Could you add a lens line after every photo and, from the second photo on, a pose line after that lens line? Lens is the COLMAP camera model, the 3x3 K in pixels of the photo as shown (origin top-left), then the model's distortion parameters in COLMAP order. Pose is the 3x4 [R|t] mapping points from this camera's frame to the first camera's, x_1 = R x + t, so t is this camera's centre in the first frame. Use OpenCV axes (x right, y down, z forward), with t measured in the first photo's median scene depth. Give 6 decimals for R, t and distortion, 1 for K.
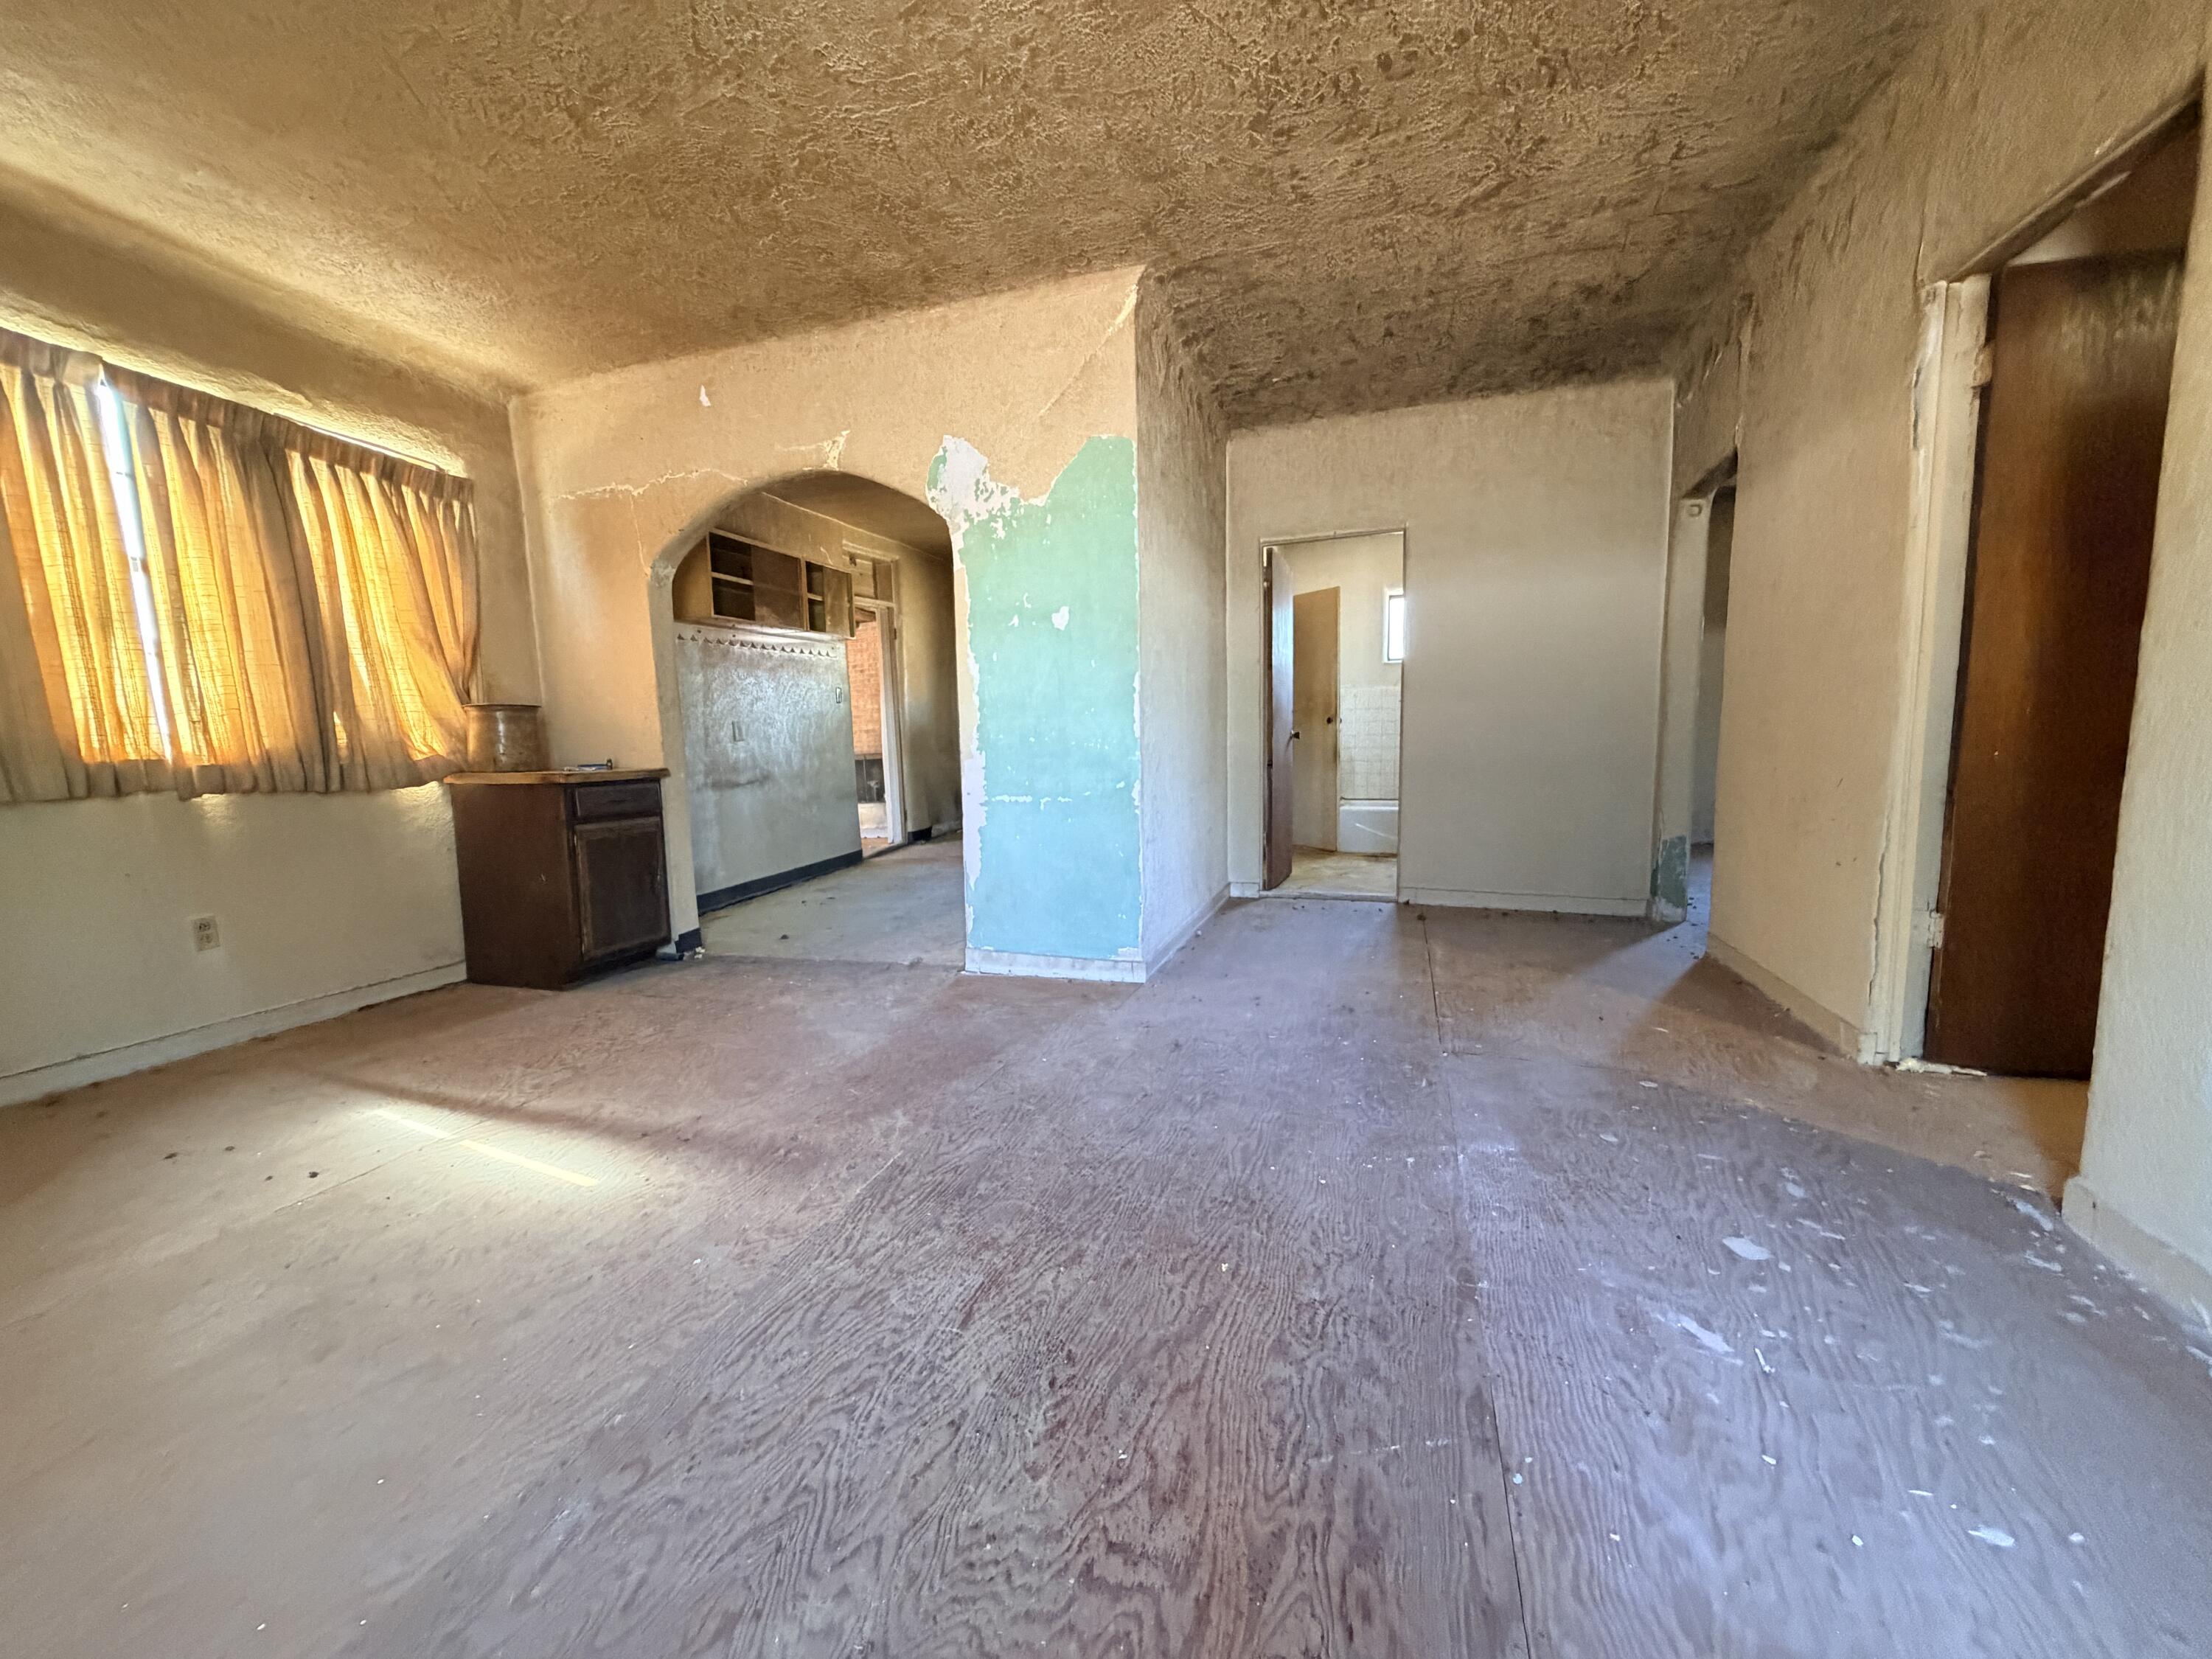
lens RADIAL K [[883.2, 0, 1099.9], [0, 883.2, 840.8], [0, 0, 1]] dist [0.000506, 0.000184]
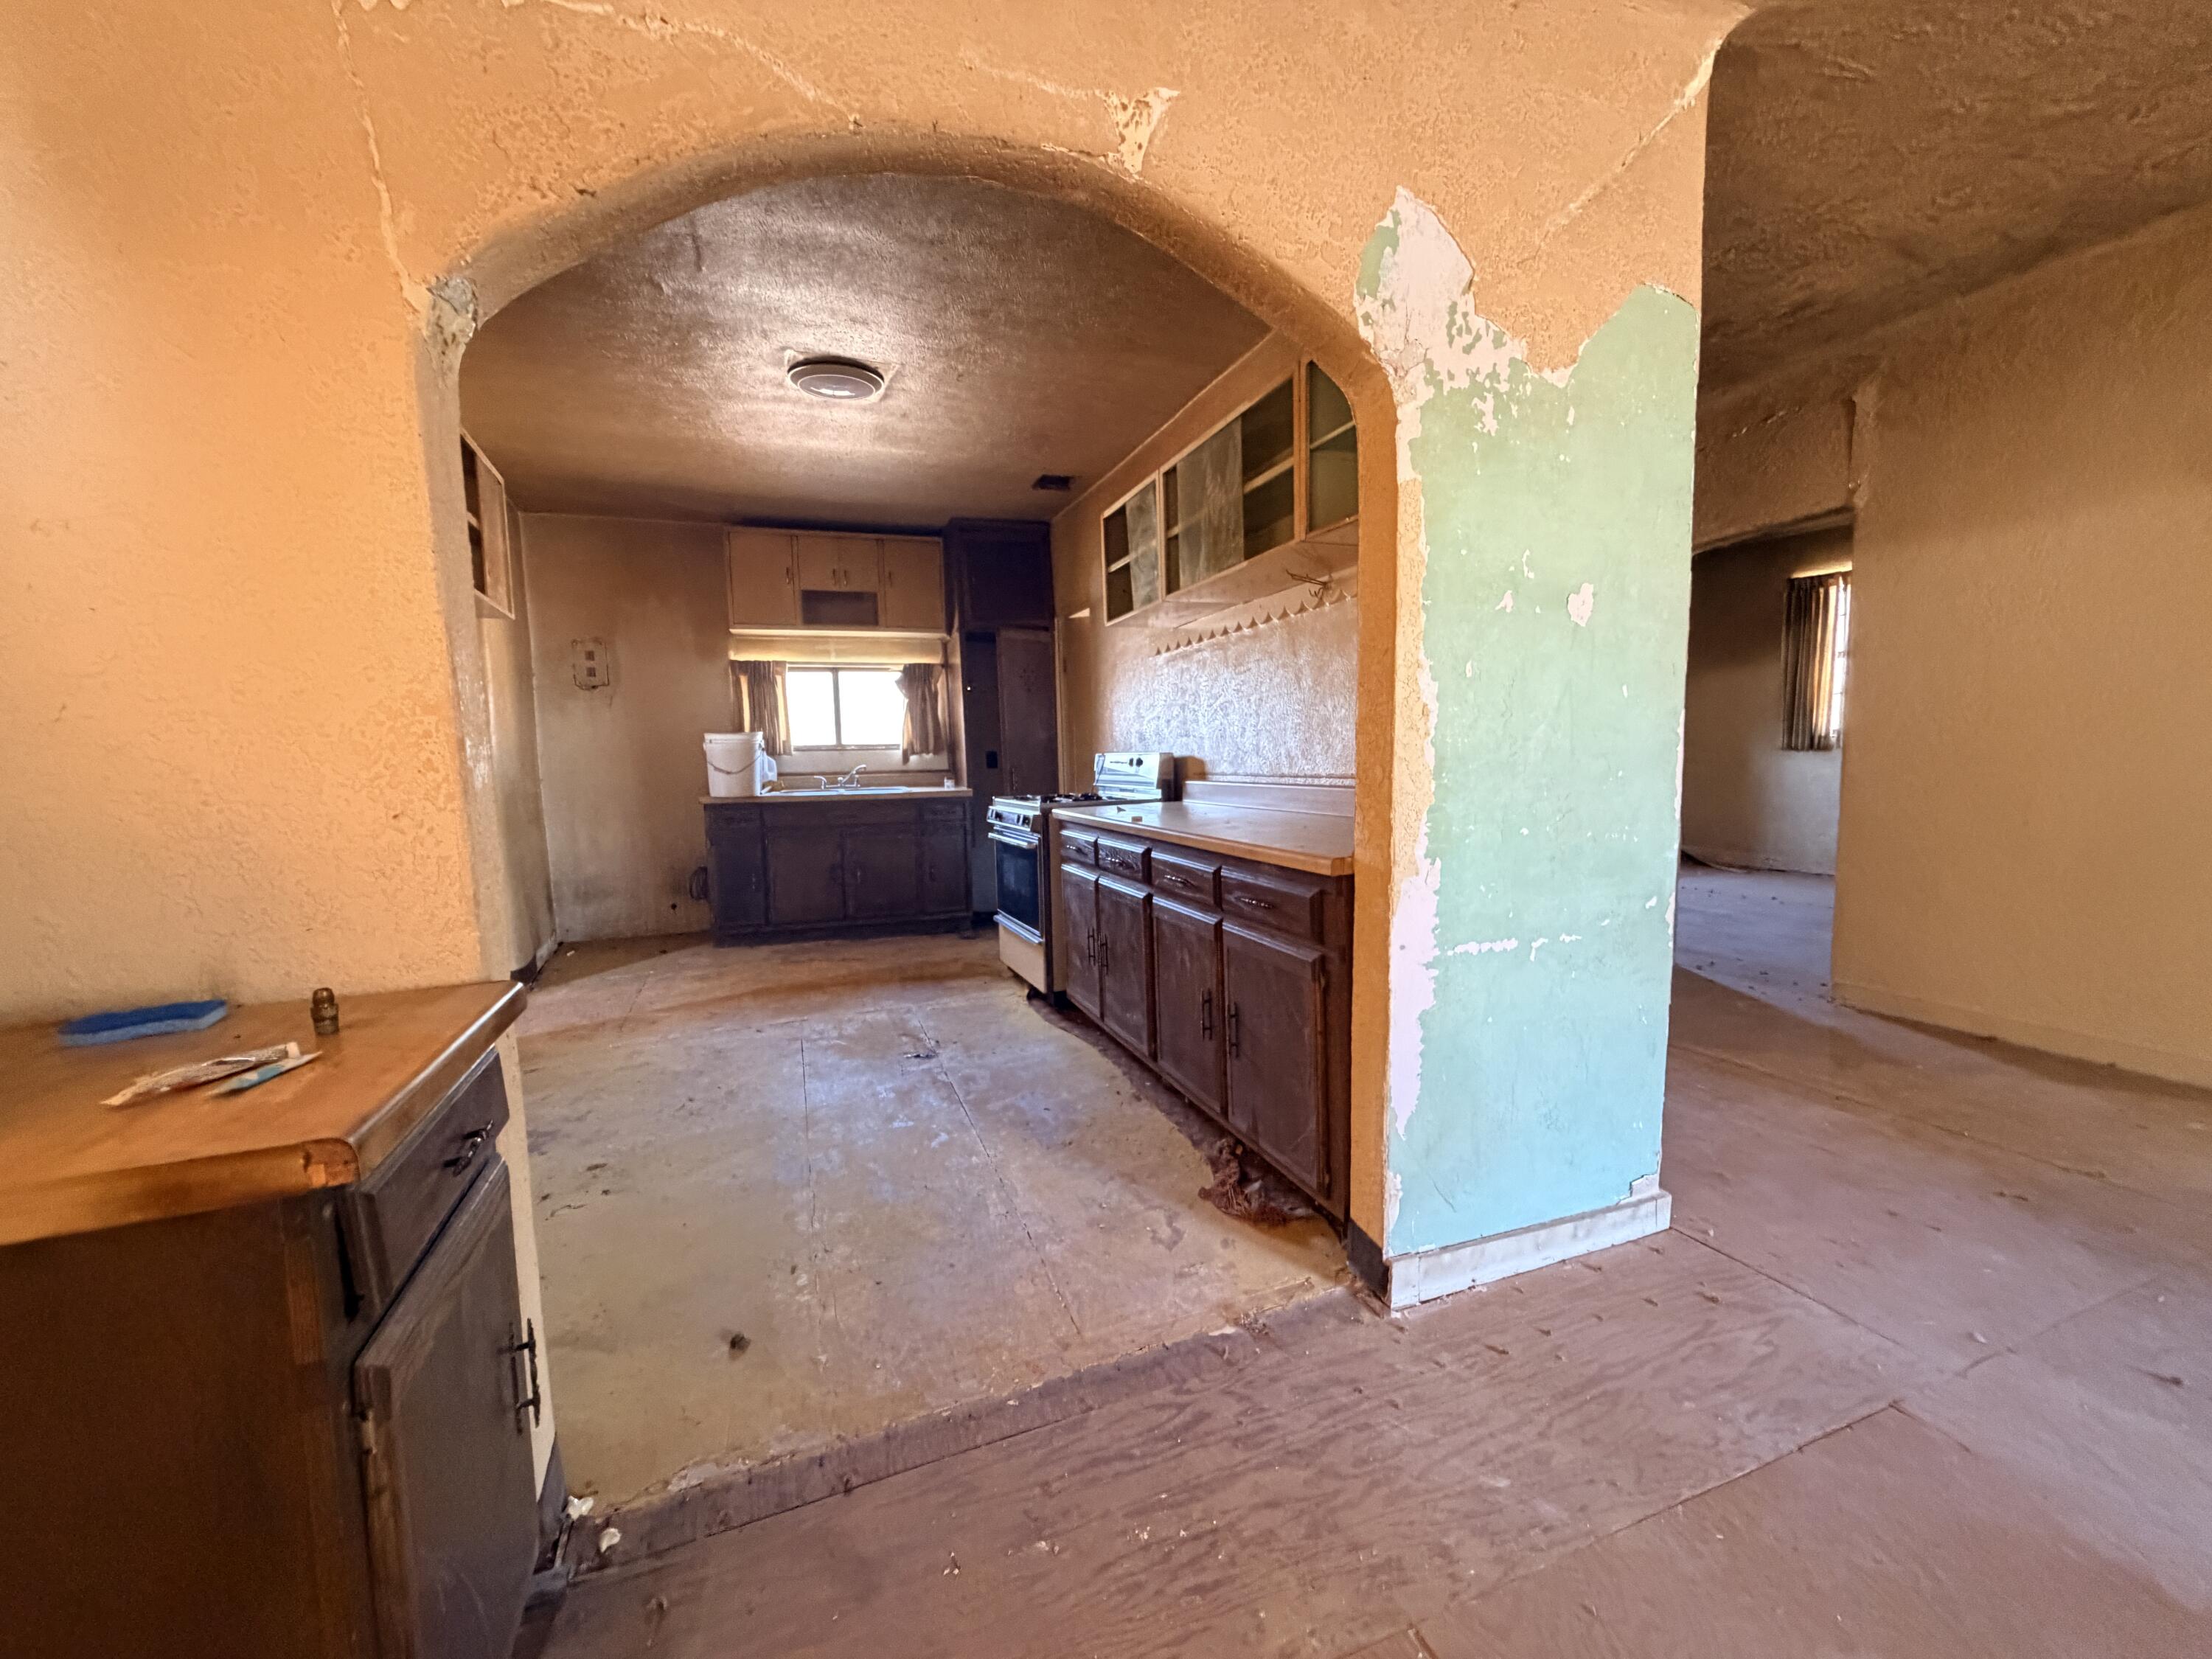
lens RADIAL K [[883.2, 0, 1103.2], [0, 883.2, 836.4], [0, 0, 1]] dist [0.000506, 0.000184]
pose [[0.786154, -0.060164, 0.615096, -0.598335], [0.084414, 0.996376, -0.010432, -0.128120], [-0.612239, 0.060124, 0.788383, 0.747182]]
